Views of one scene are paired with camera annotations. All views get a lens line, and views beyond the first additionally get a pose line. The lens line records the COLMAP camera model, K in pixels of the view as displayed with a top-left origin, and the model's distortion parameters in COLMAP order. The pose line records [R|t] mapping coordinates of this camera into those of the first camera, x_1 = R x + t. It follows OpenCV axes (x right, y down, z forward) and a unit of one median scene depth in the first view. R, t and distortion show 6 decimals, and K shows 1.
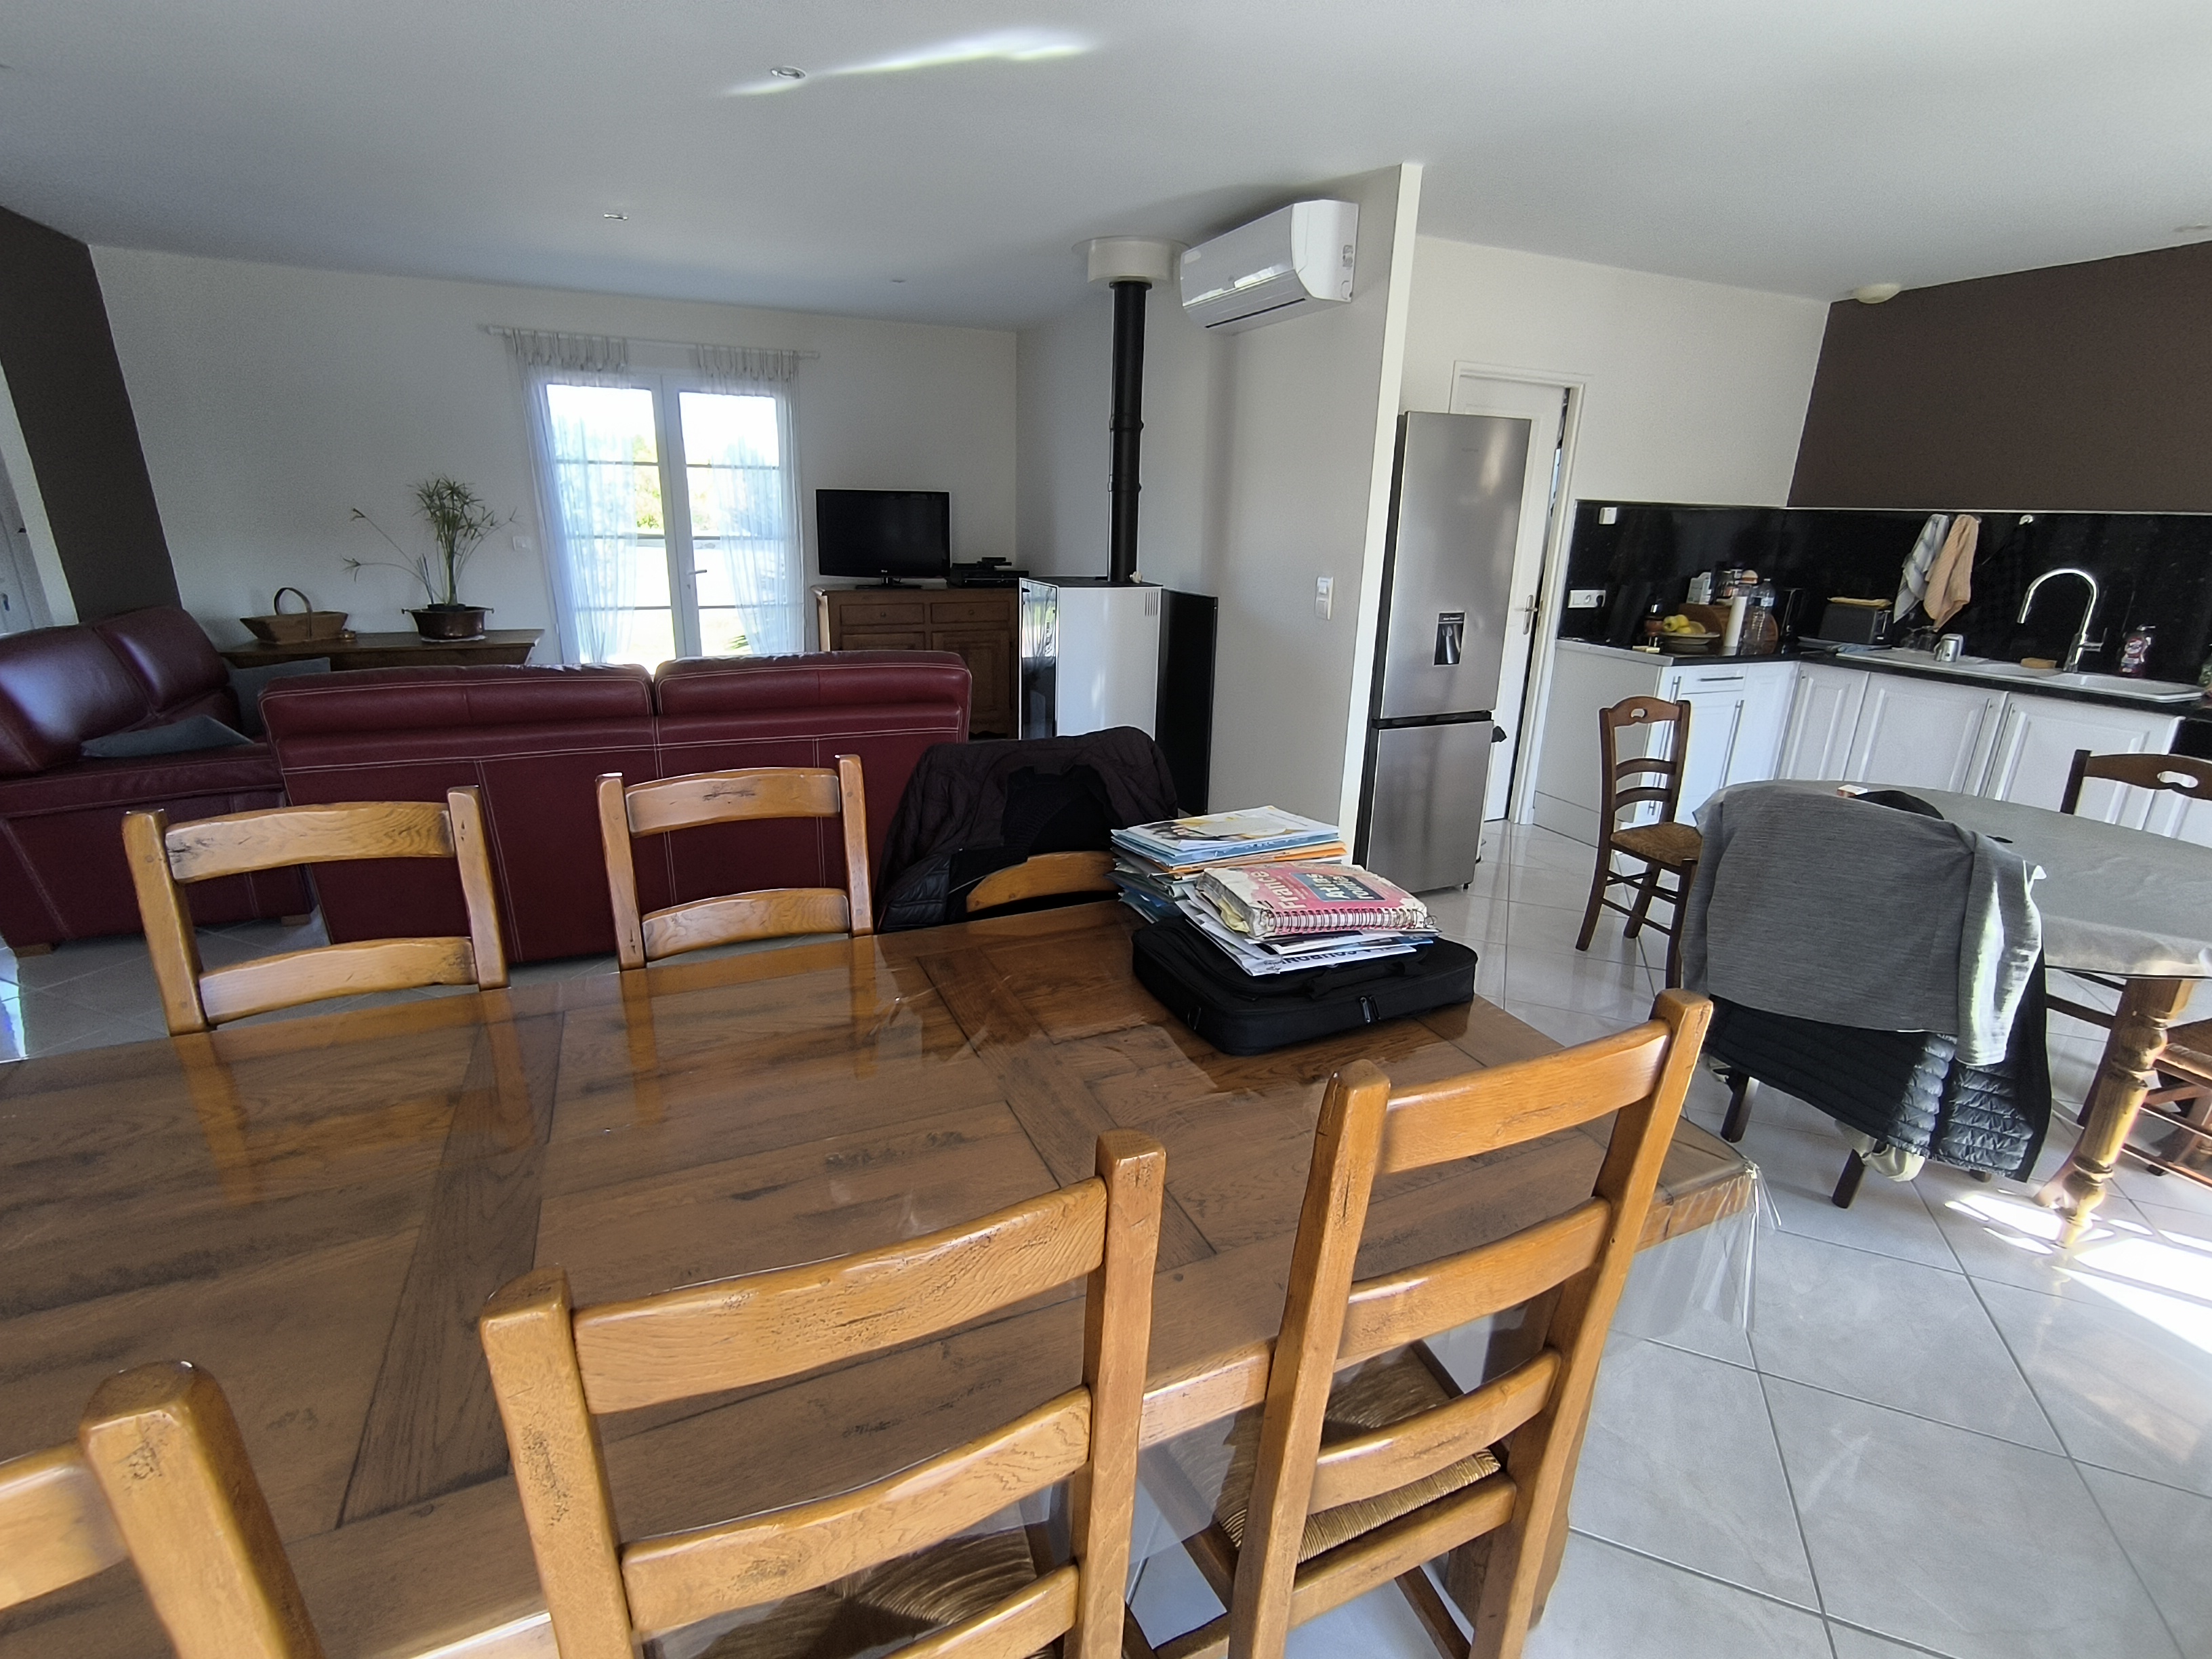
lens RADIAL K [[1000.1, 0, 1101.7], [0, 1000.1, 823.4], [0, 0, 1]] dist [-0.001895, 0.000232]
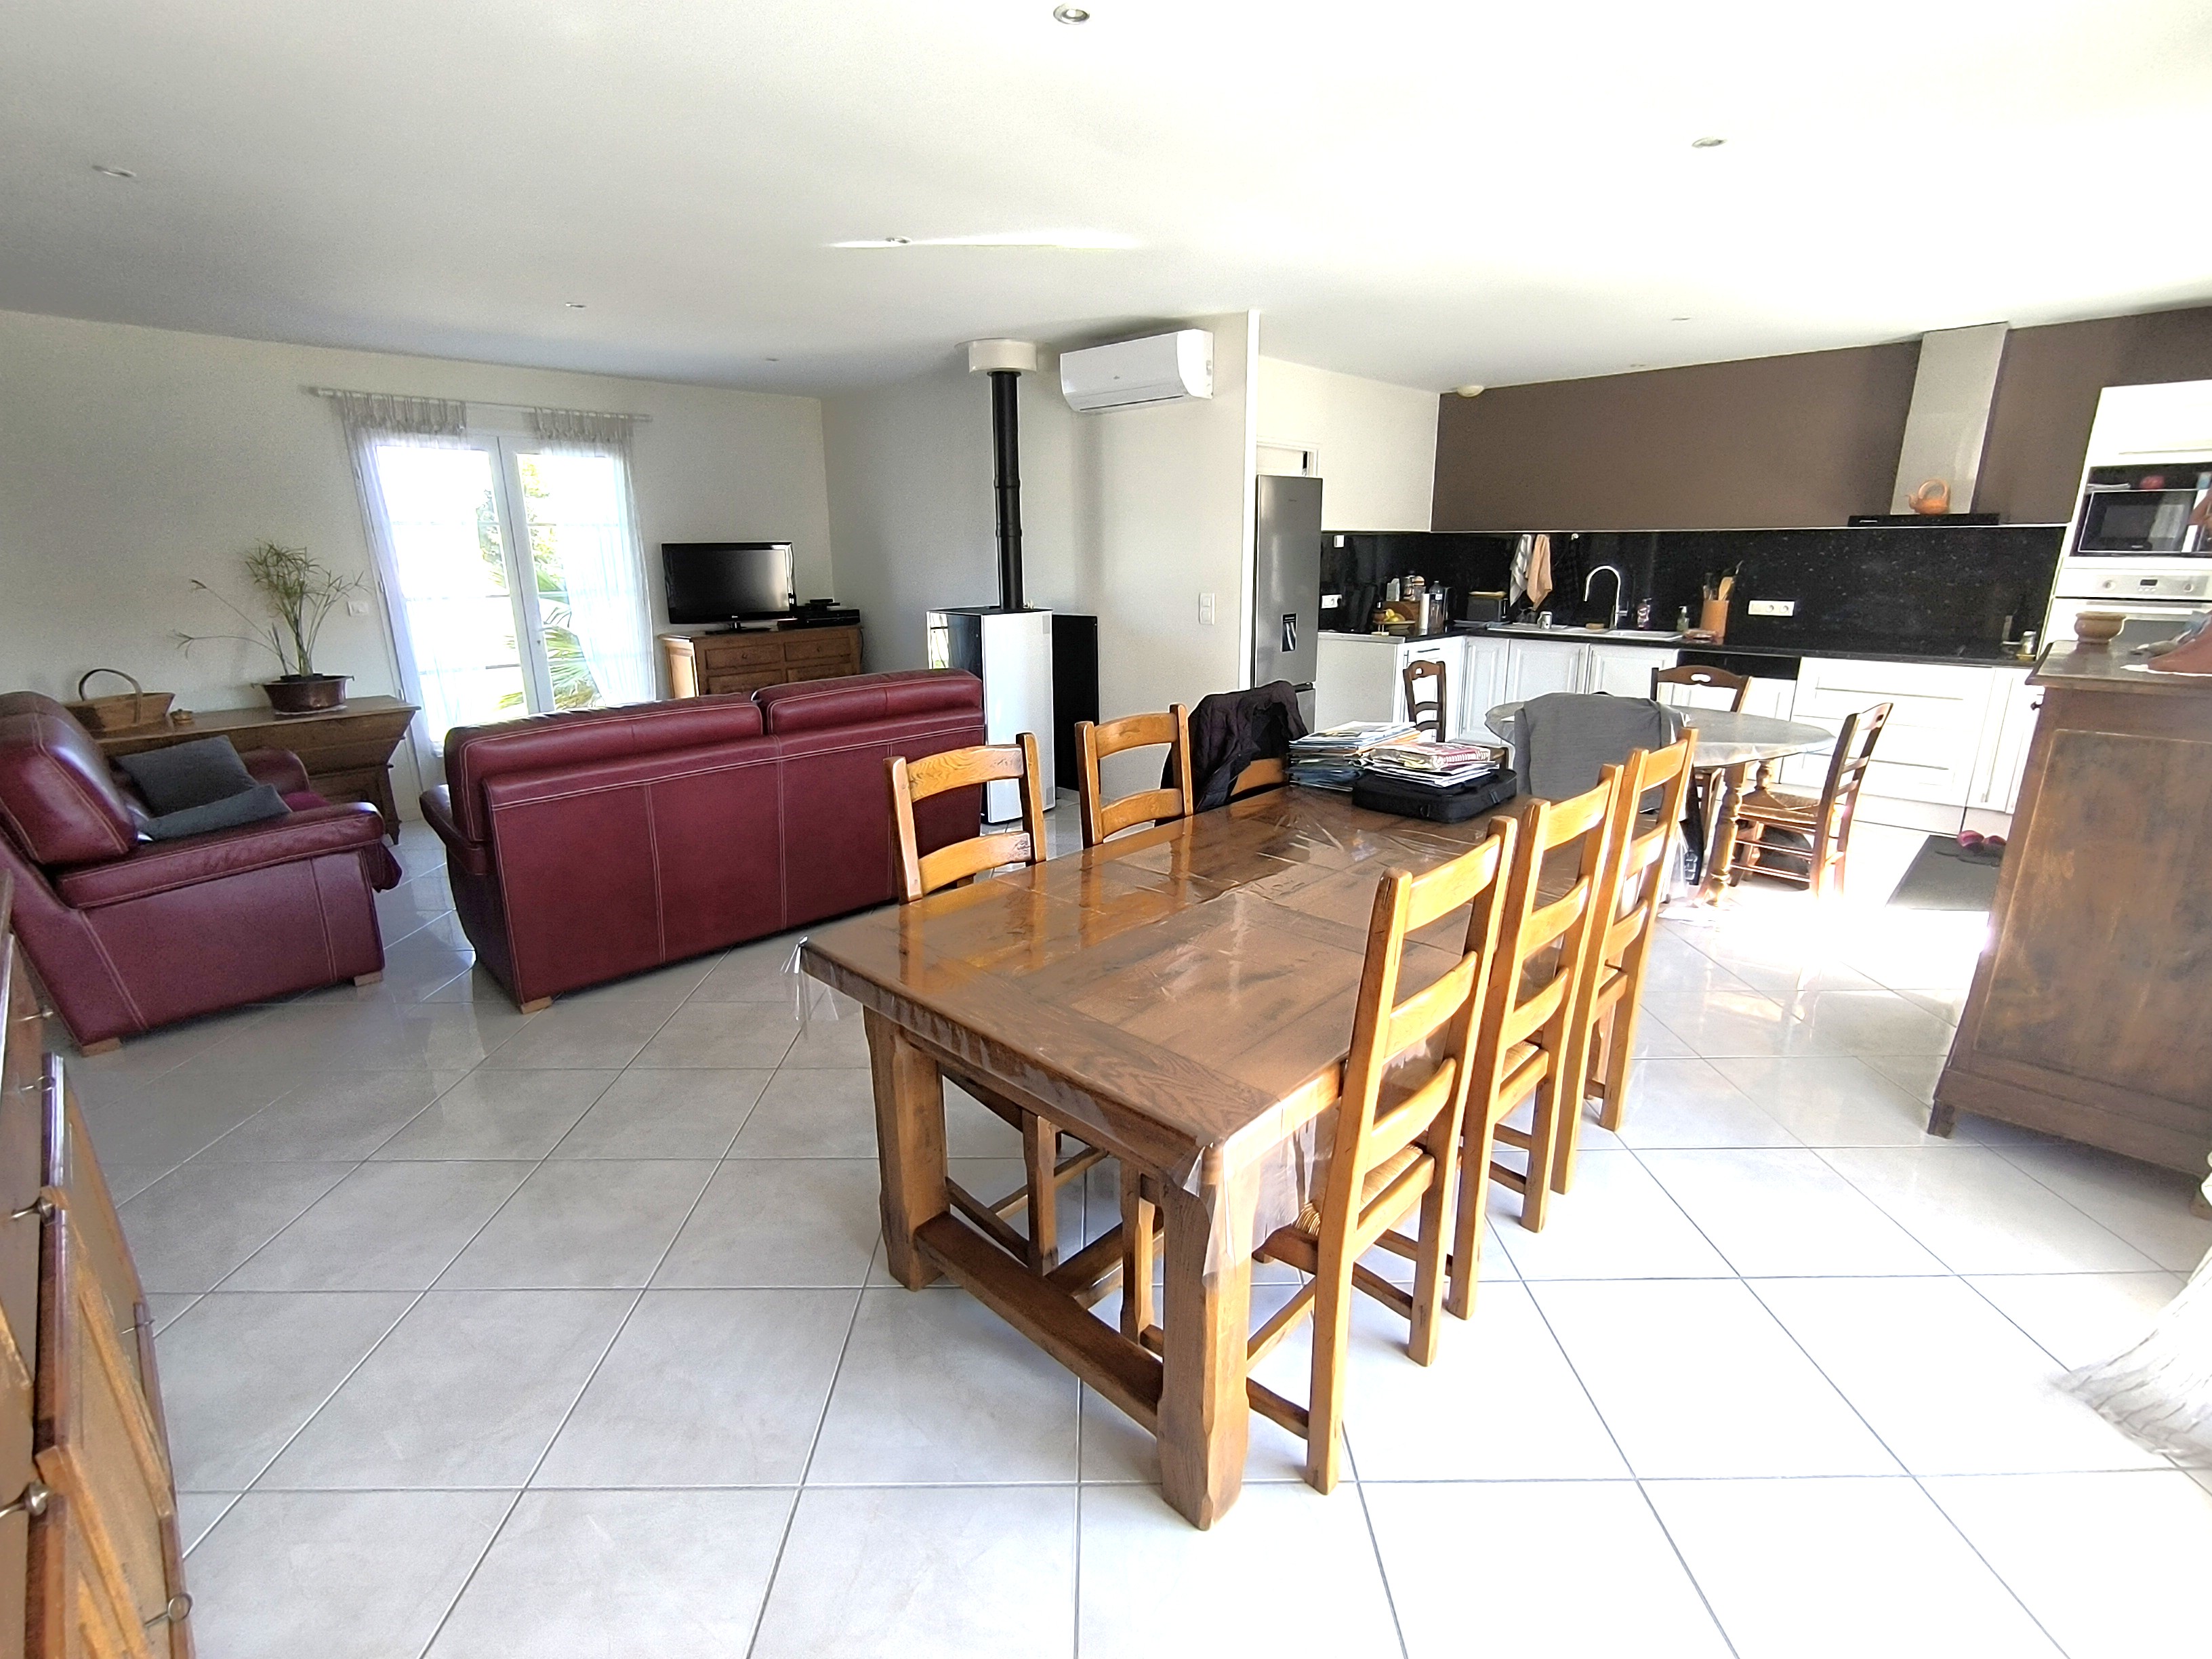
lens RADIAL K [[991.1, 0, 1107.7], [0, 991.1, 820.6], [0, 0, 1]] dist [-0.000535, 0.000600]
pose [[0.924990, -0.133314, 0.355839, -0.368759], [0.145692, 0.989297, -0.008083, 0.045189], [-0.350953, 0.059319, 0.934512, -0.174900]]
